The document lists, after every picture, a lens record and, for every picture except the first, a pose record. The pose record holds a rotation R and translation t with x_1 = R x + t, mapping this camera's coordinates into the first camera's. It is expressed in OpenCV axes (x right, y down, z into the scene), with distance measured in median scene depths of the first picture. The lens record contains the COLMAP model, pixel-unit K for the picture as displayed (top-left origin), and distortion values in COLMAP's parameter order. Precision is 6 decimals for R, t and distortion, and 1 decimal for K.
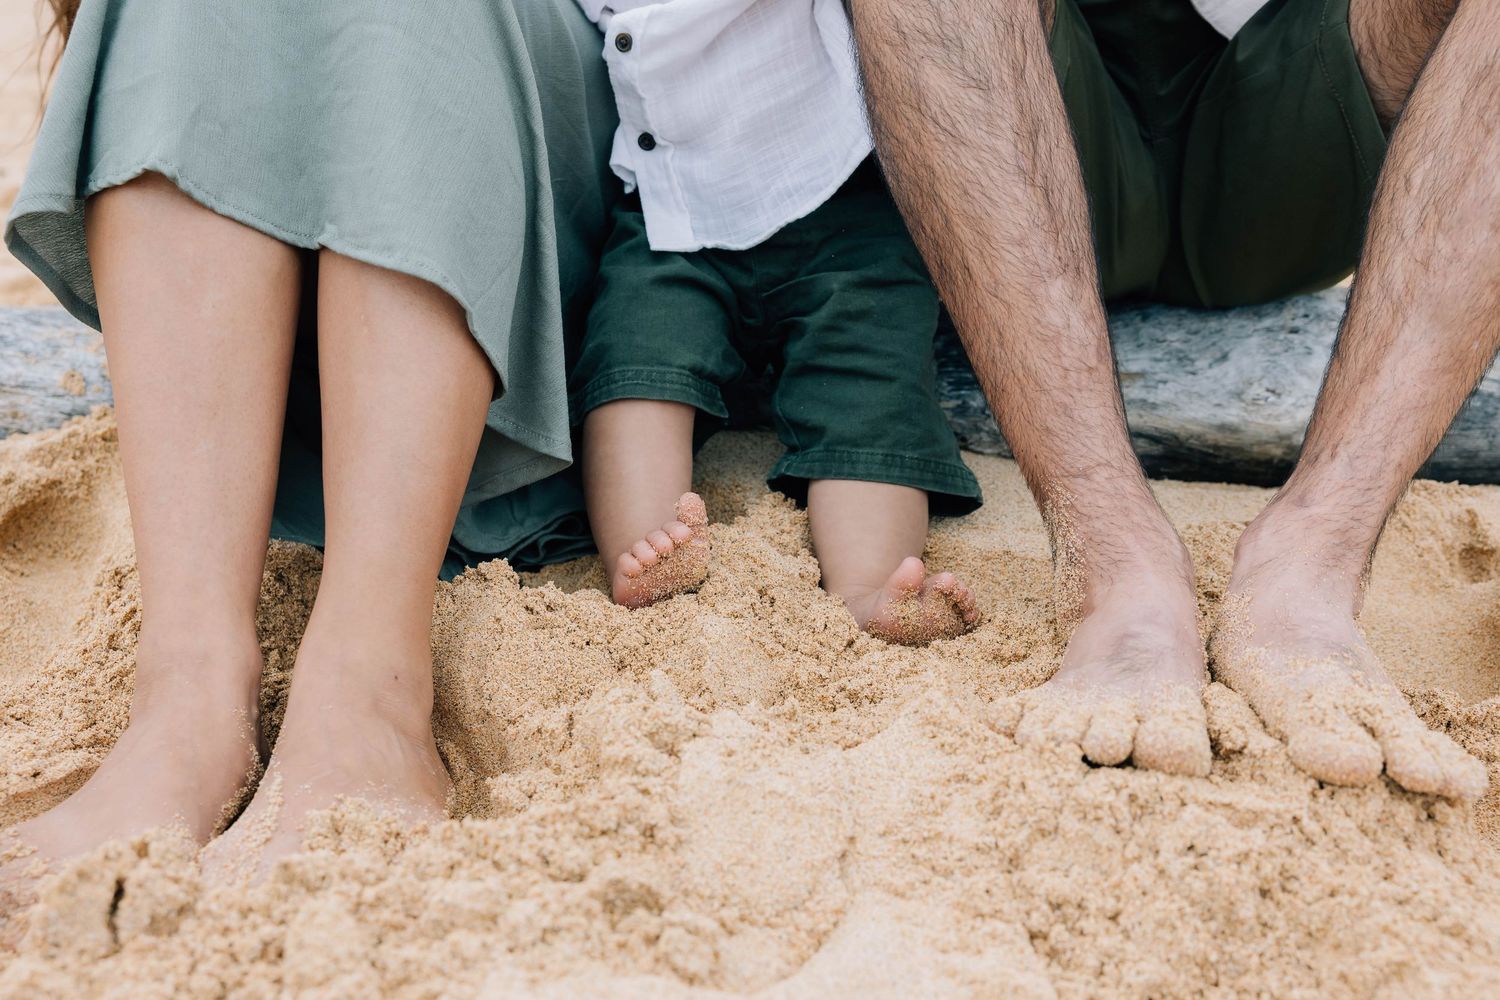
lens RADIAL K [[1788.3, 0, 751.5], [0, 1788.3, 501.1], [0, 0, 1]] dist [-0.009811, 0.000000]
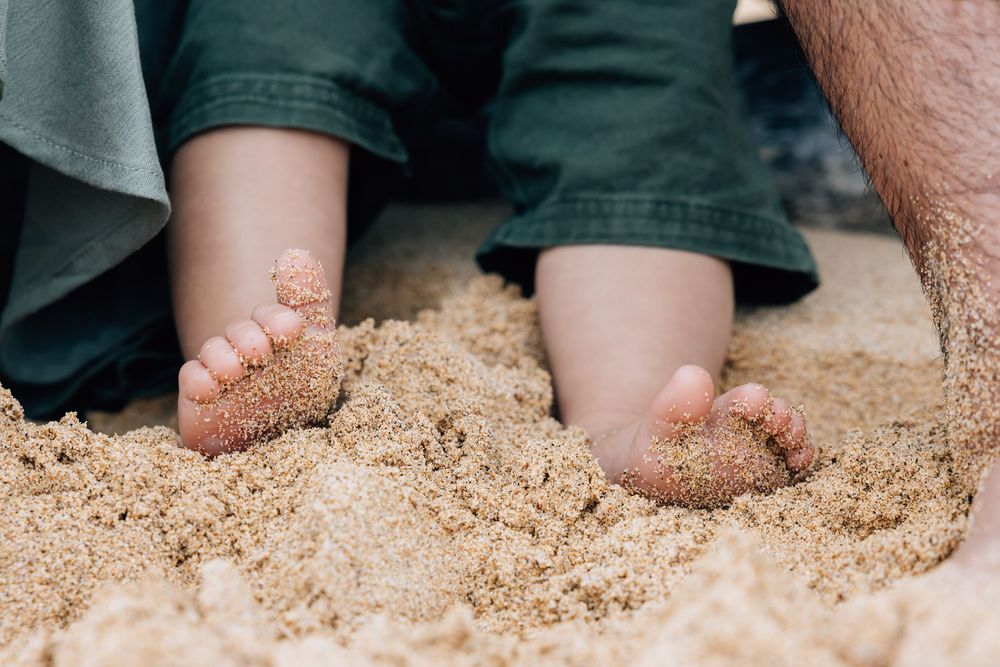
lens RADIAL K [[1974.5, 0, 499.2], [0, 1974.5, 333.2], [0, 0, 1]] dist [-0.018180, 0.000000]
pose [[0.998857, -0.030854, -0.036506, 0.050355], [0.030110, 0.999331, -0.020768, 0.036417], [0.037122, 0.019645, 0.999118, 0.363154]]
